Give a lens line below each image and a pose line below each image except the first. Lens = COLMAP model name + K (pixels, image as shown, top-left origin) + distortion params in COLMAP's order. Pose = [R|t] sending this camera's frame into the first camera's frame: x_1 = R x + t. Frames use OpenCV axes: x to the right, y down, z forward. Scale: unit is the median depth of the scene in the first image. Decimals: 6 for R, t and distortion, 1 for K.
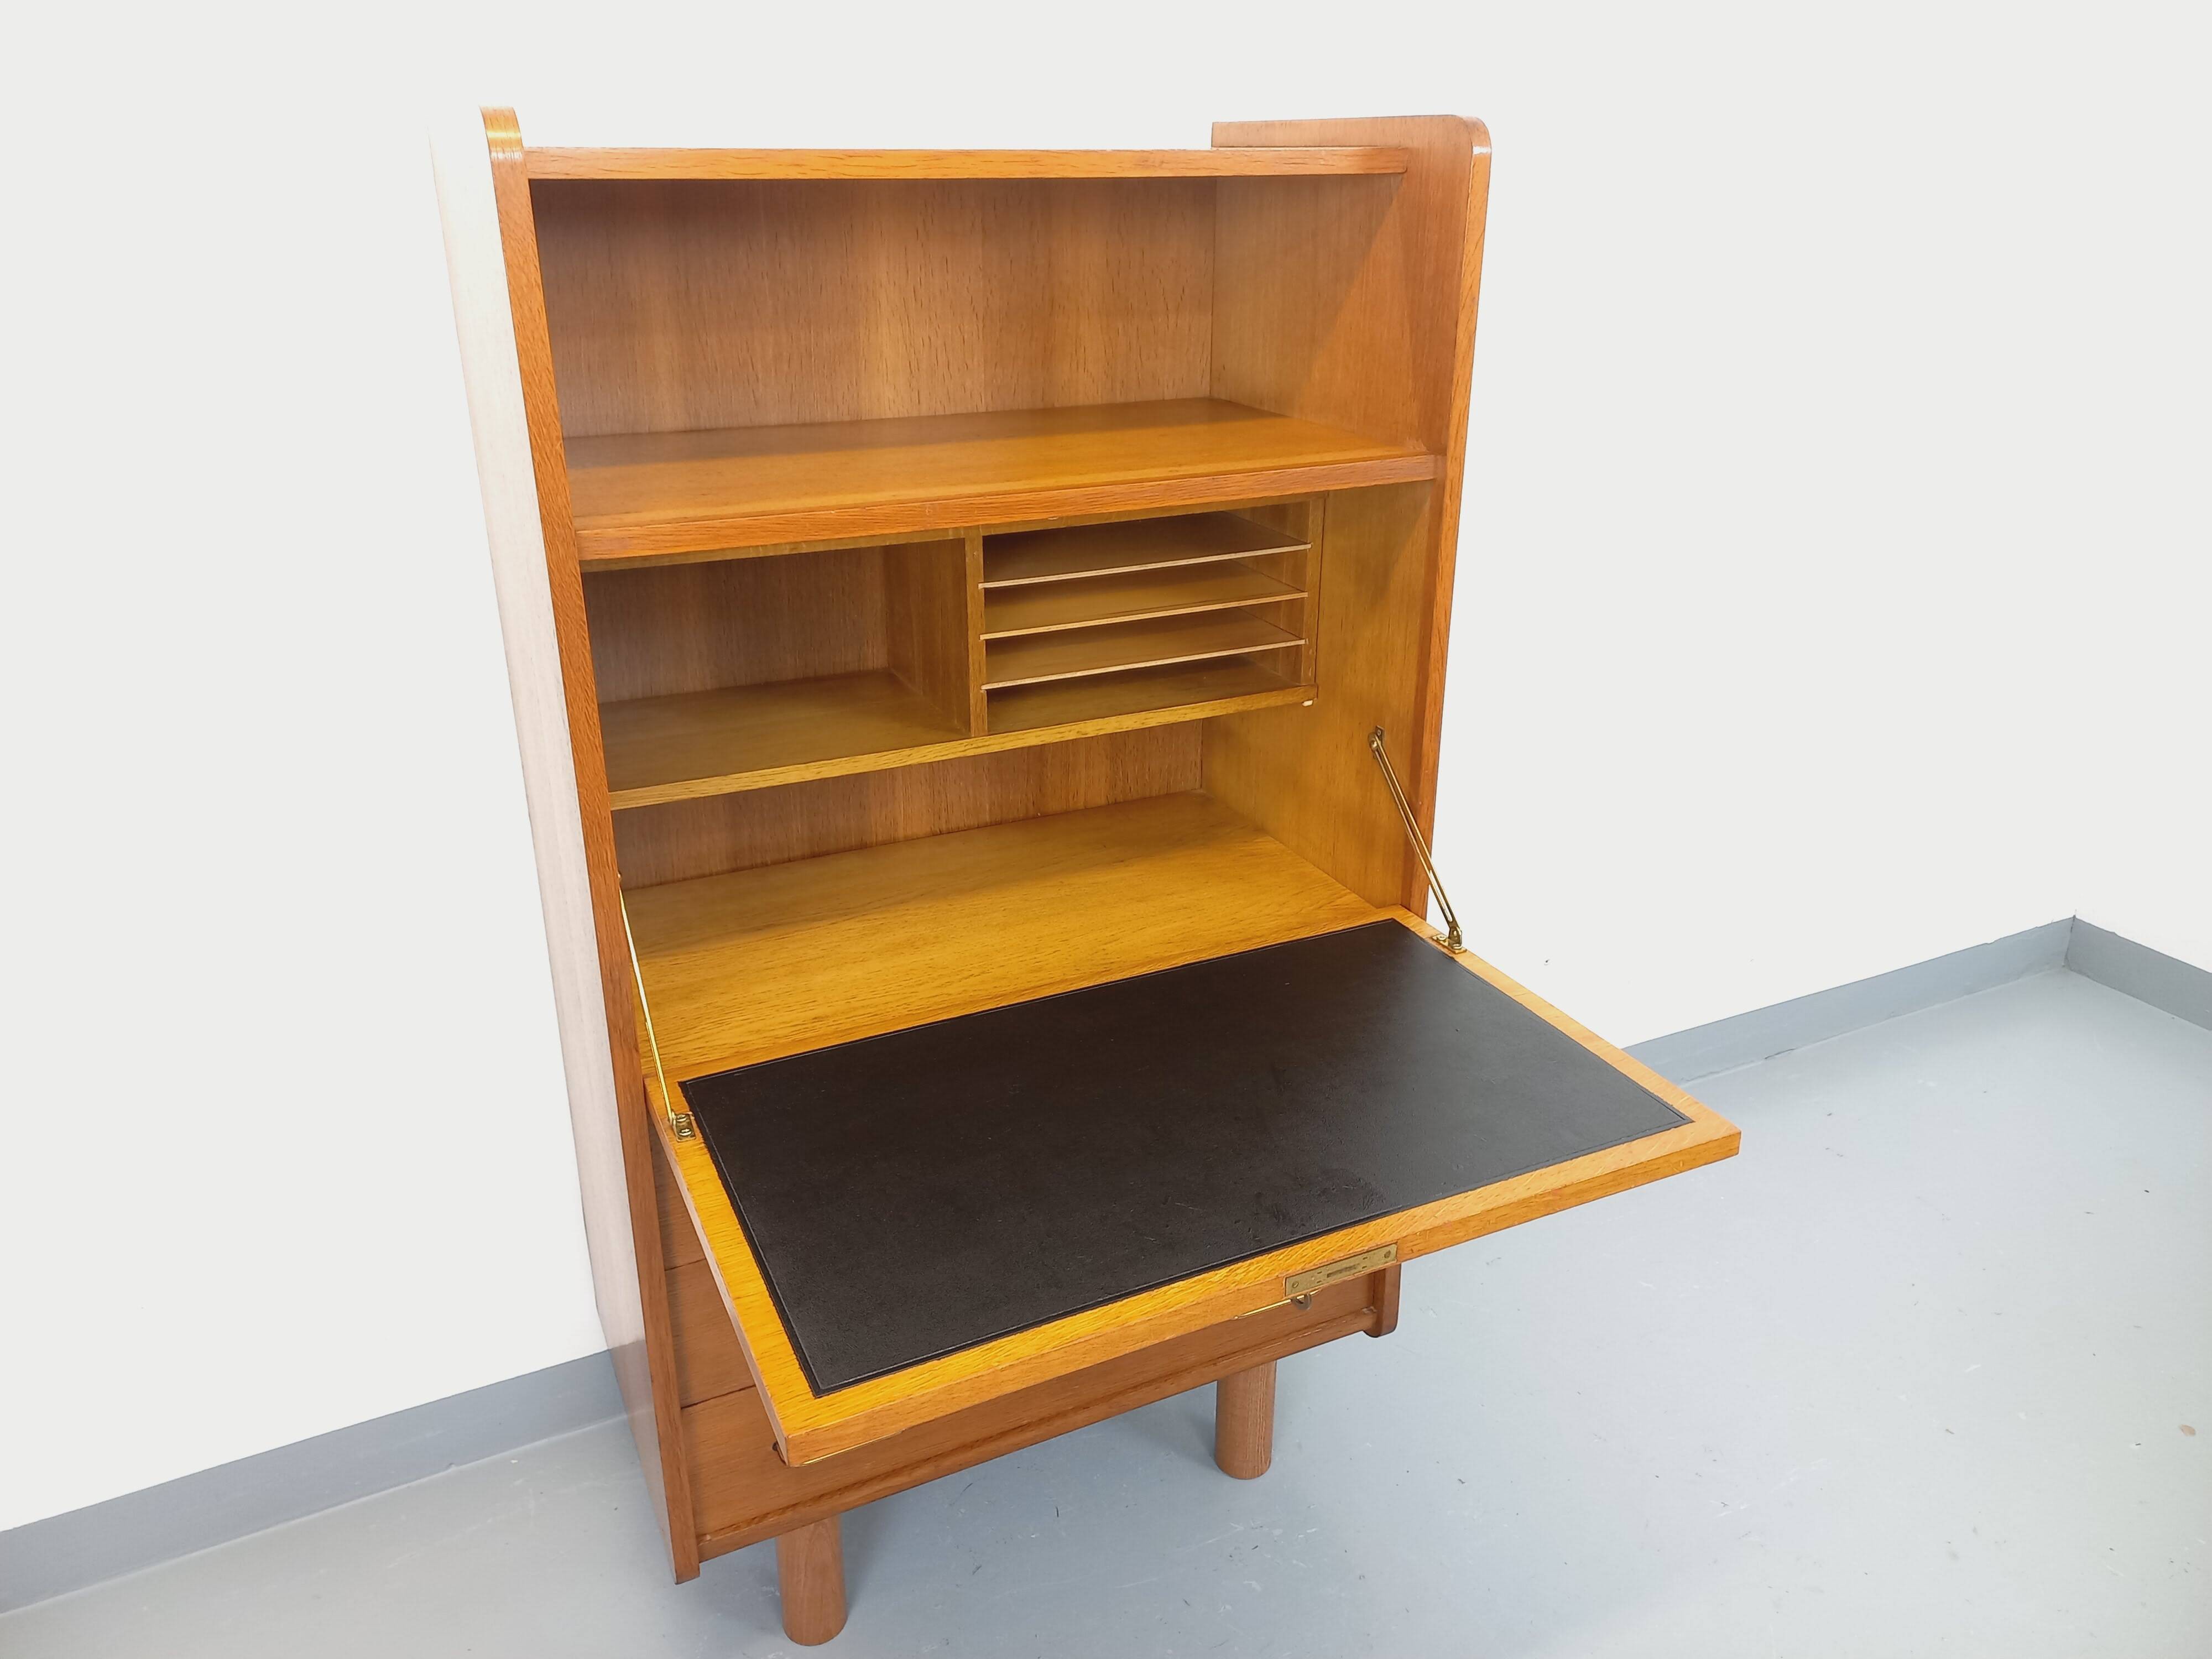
lens RADIAL K [[1646.7, 0, 1107.8], [0, 1646.7, 797.0], [0, 0, 1]] dist [0.086024, -0.062993]
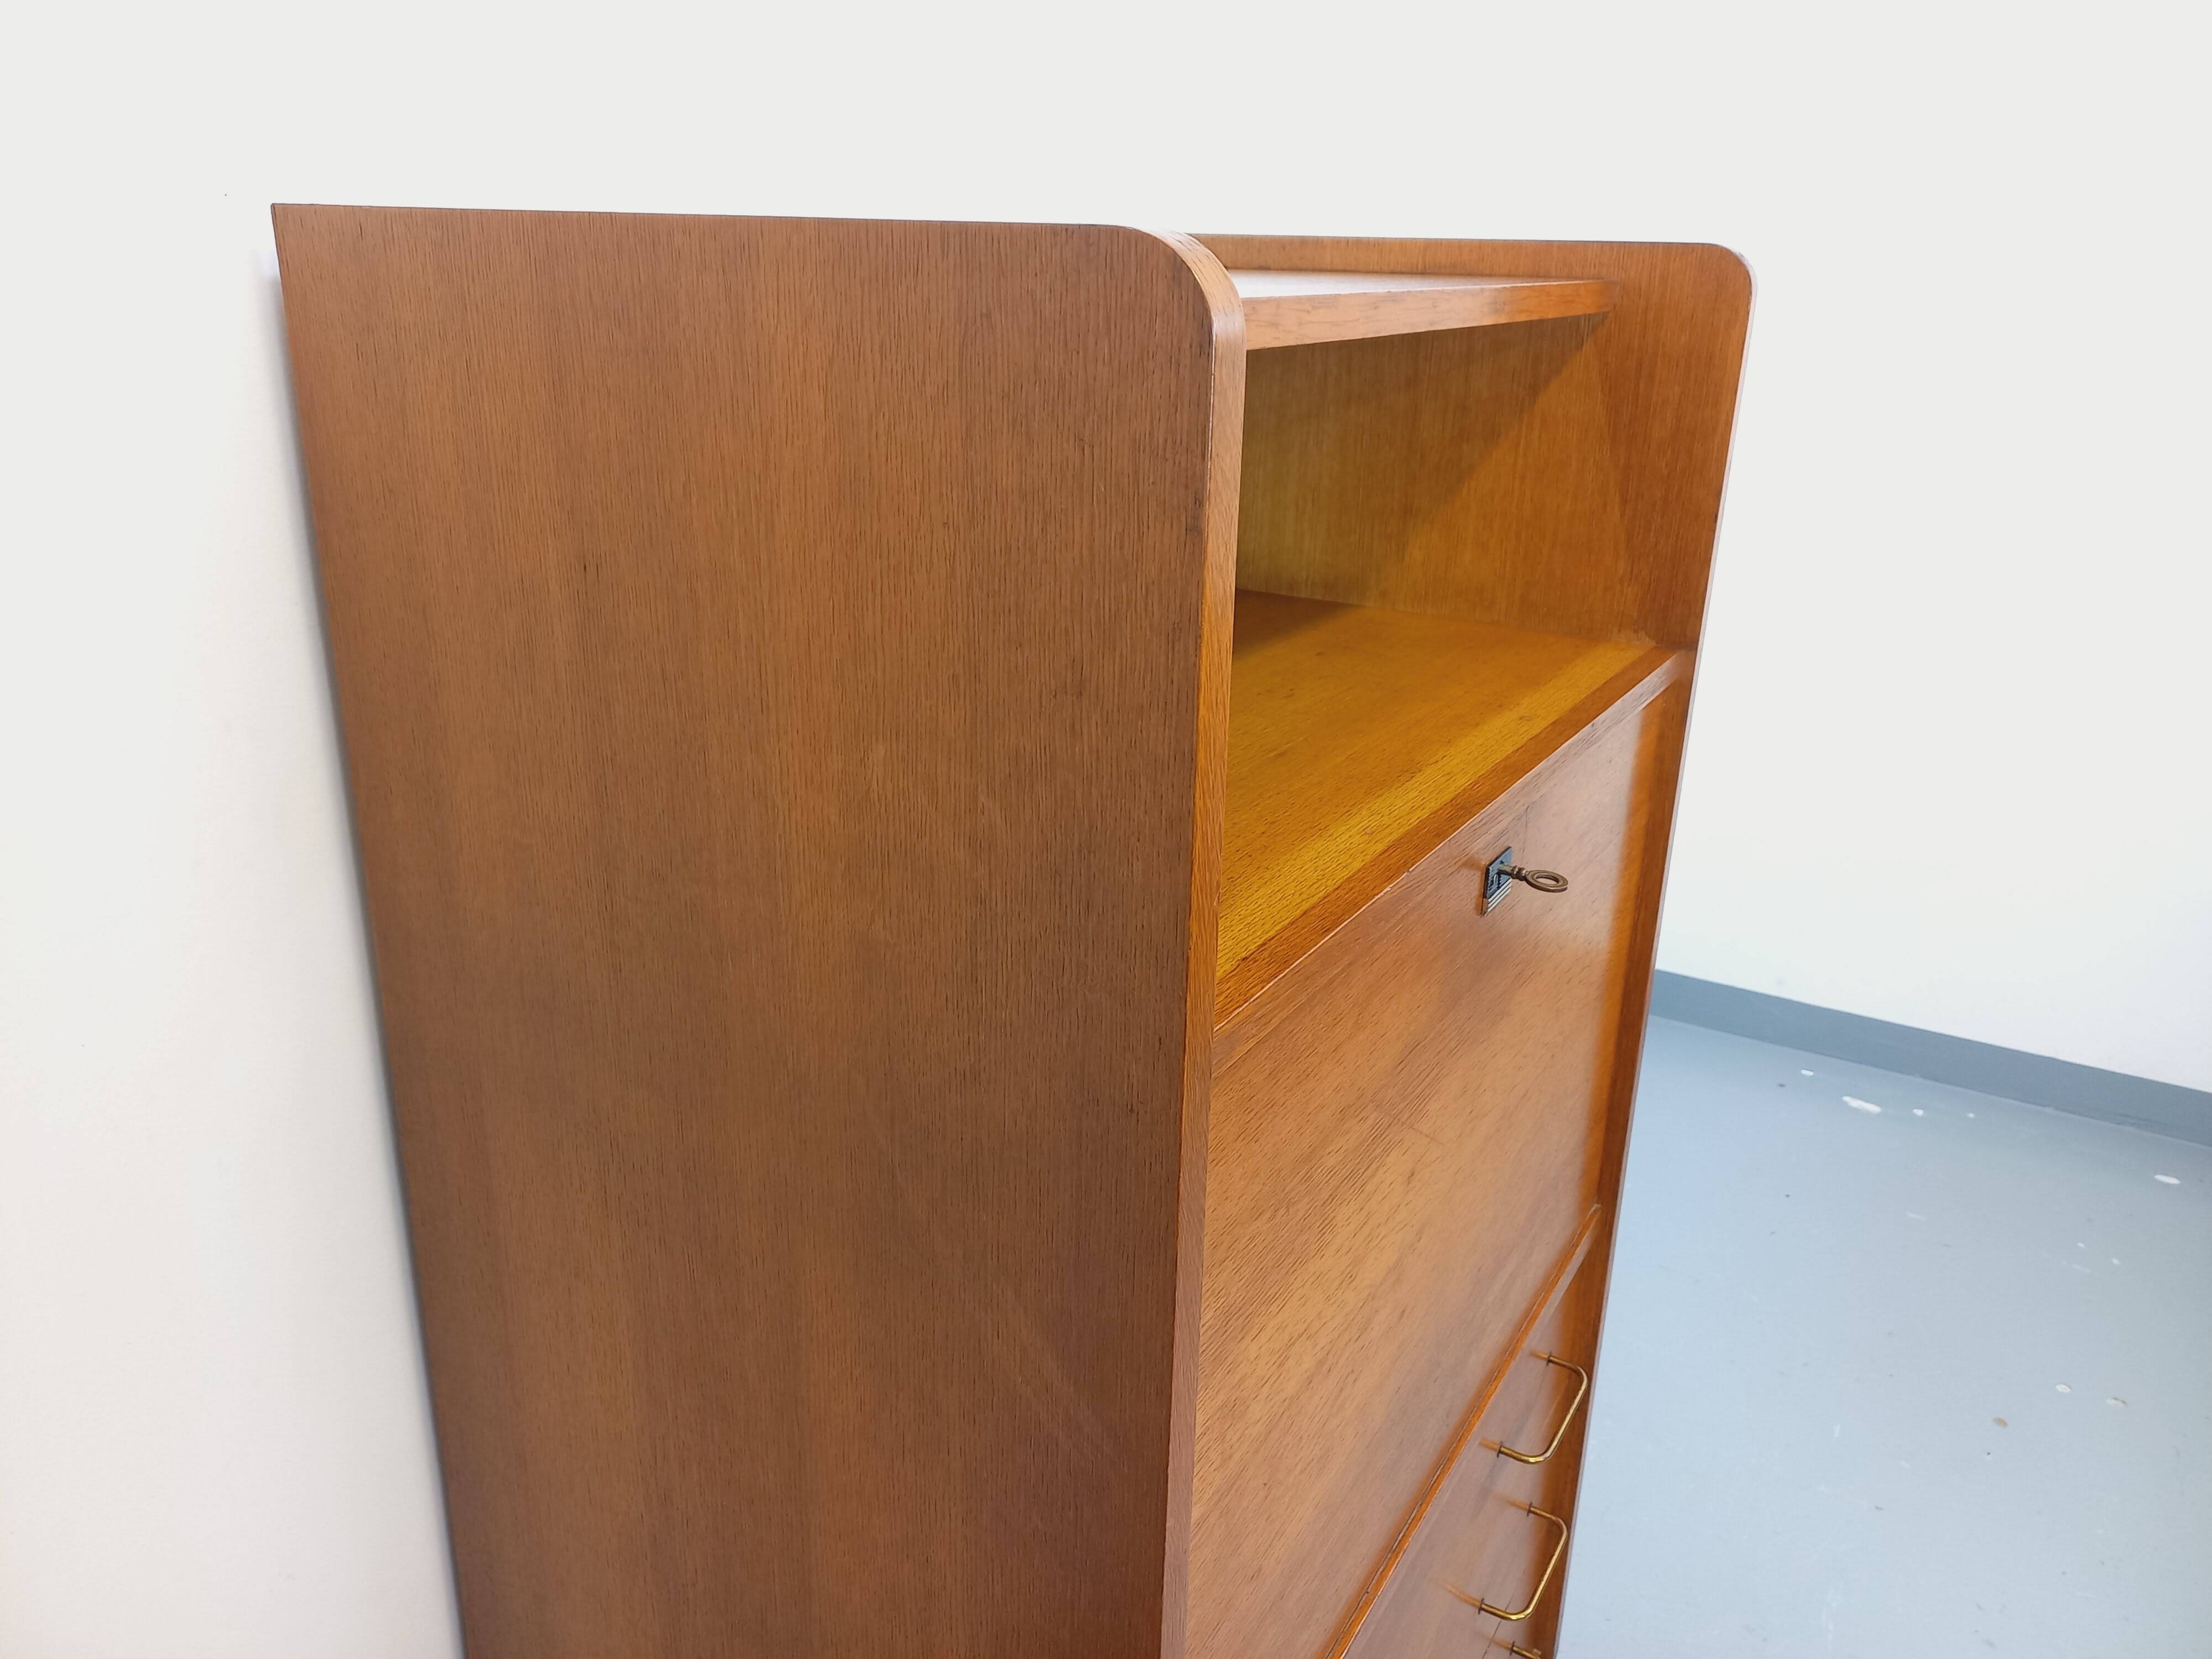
lens RADIAL K [[1633.6, 0, 1118.9], [0, 1633.6, 798.4], [0, 0, 1]] dist [0.102958, -0.183943]
pose [[0.833335, -0.158830, 0.529458, -0.430205], [0.178328, 0.983865, 0.014467, -0.178363], [-0.523213, 0.082361, 0.848213, 0.423149]]
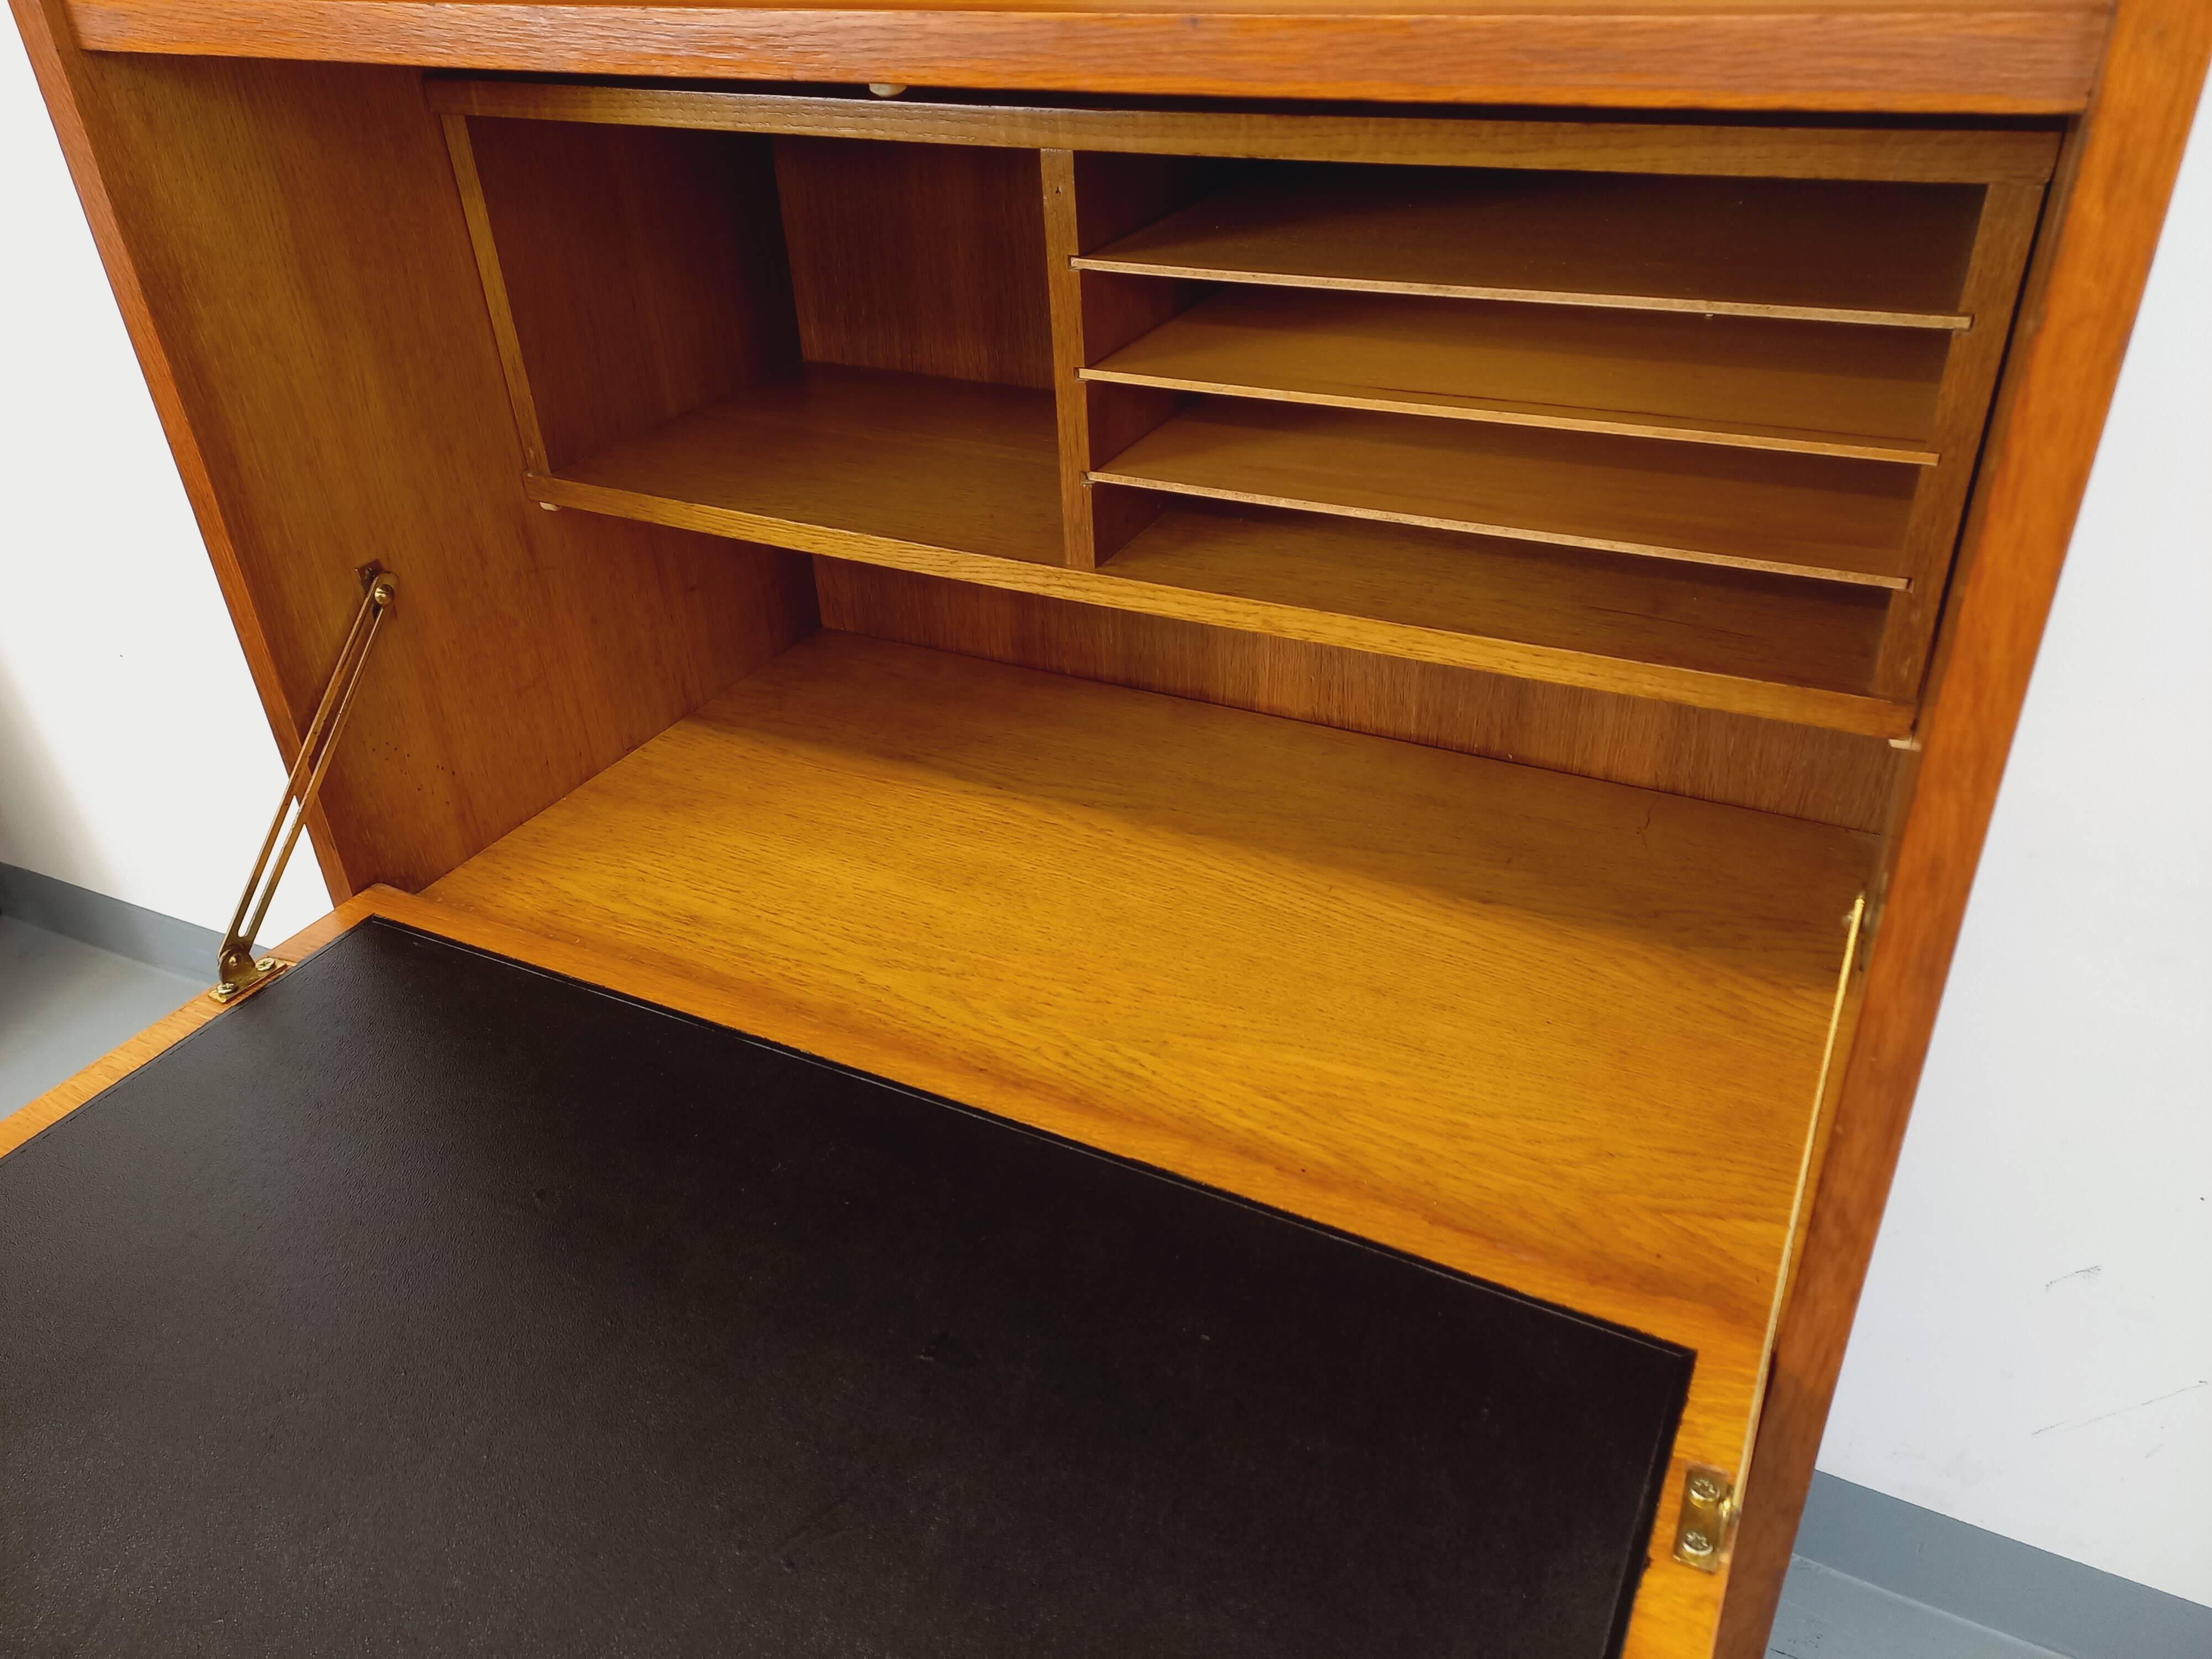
lens RADIAL K [[1627.5, 0, 1106.6], [0, 1627.5, 813.2], [0, 0, 1]] dist [0.101139, -0.136079]
pose [[0.600533, 0.394432, -0.695546, 0.306541], [-0.251768, 0.918896, 0.303714, -0.120342], [0.758929, -0.007274, 0.651133, 0.648090]]
